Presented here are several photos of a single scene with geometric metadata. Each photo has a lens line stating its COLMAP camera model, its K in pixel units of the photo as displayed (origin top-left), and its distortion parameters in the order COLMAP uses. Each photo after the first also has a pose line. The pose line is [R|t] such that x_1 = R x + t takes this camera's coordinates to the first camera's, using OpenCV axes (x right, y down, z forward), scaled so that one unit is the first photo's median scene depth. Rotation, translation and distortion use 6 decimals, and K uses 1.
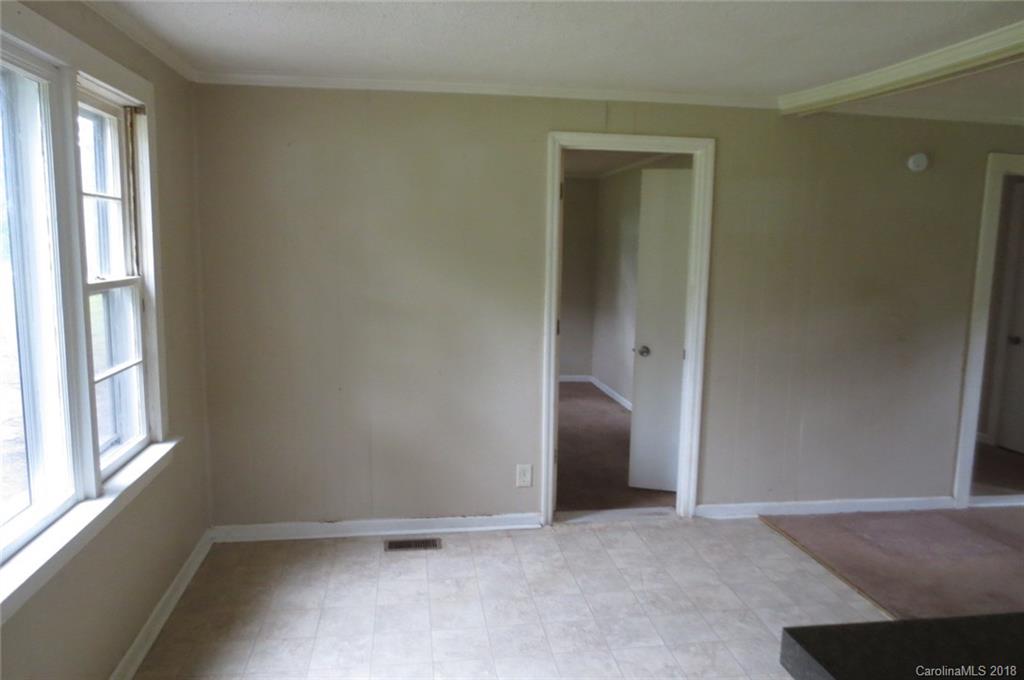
lens RADIAL K [[718.3, 0, 511.1], [0, 718.3, 338.2], [0, 0, 1]] dist [-0.039064, 0.001038]
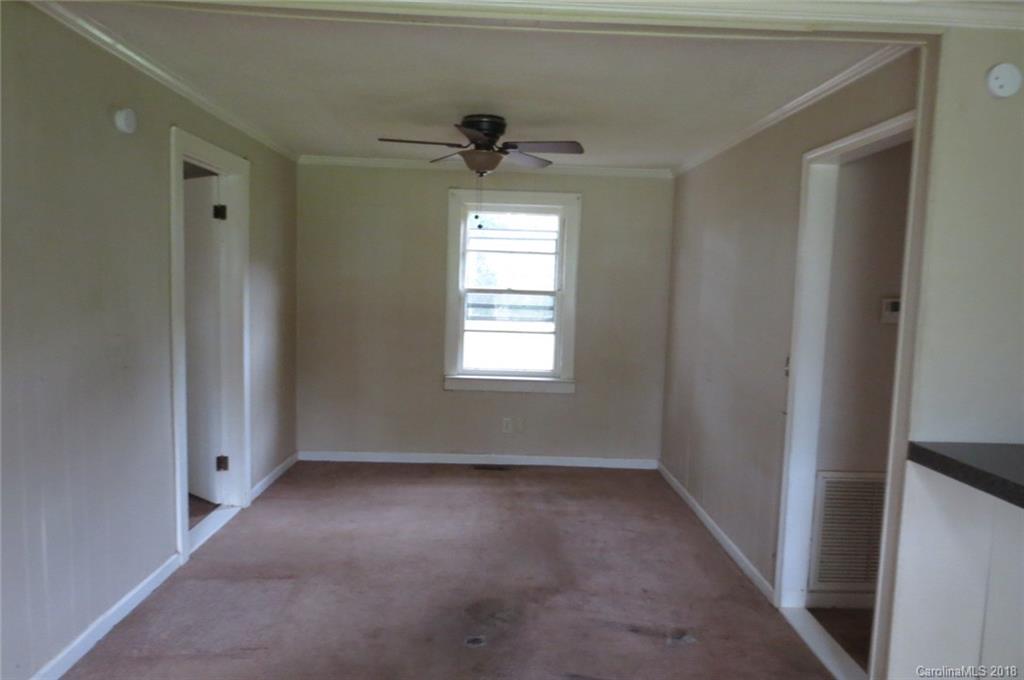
lens RADIAL K [[718.3, 0, 510.3], [0, 718.3, 343.4], [0, 0, 1]] dist [-0.039064, 0.001038]
pose [[0.129101, -0.110765, 0.985426, -0.114068], [0.110672, 0.989143, 0.096683, -0.055657], [-0.985436, 0.096577, 0.139958, 0.575731]]
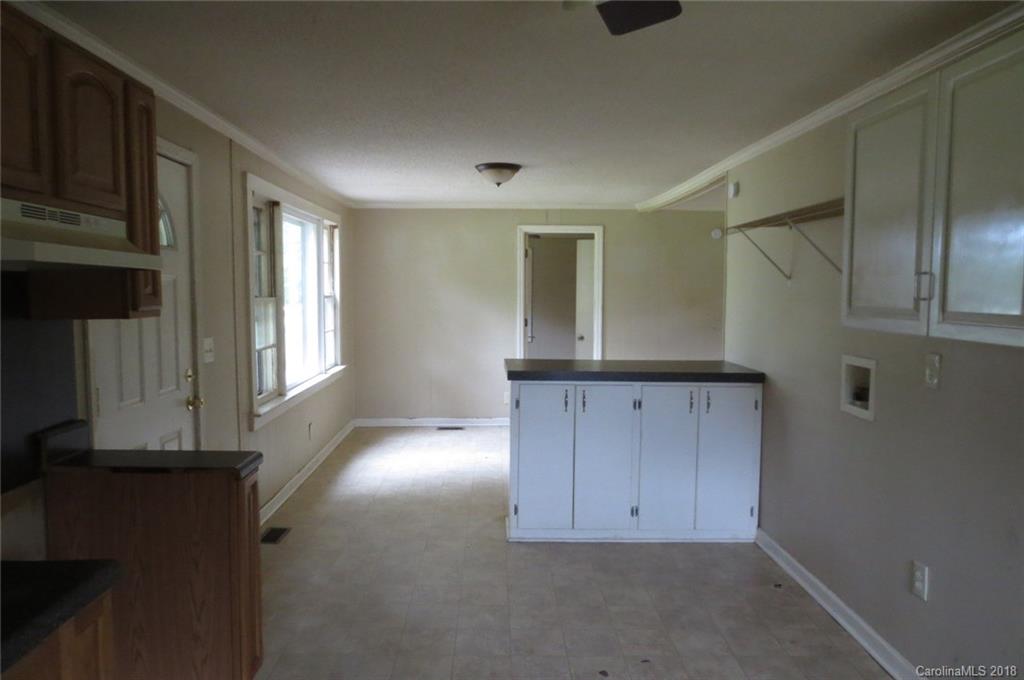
lens RADIAL K [[718.3, 0, 511.8], [0, 718.3, 340.6], [0, 0, 1]] dist [-0.039064, 0.001038]
pose [[0.992941, -0.003896, -0.118543, 0.277296], [-0.003000, 0.998315, -0.057943, 0.158376], [0.118569, 0.057889, 0.991257, -1.010996]]
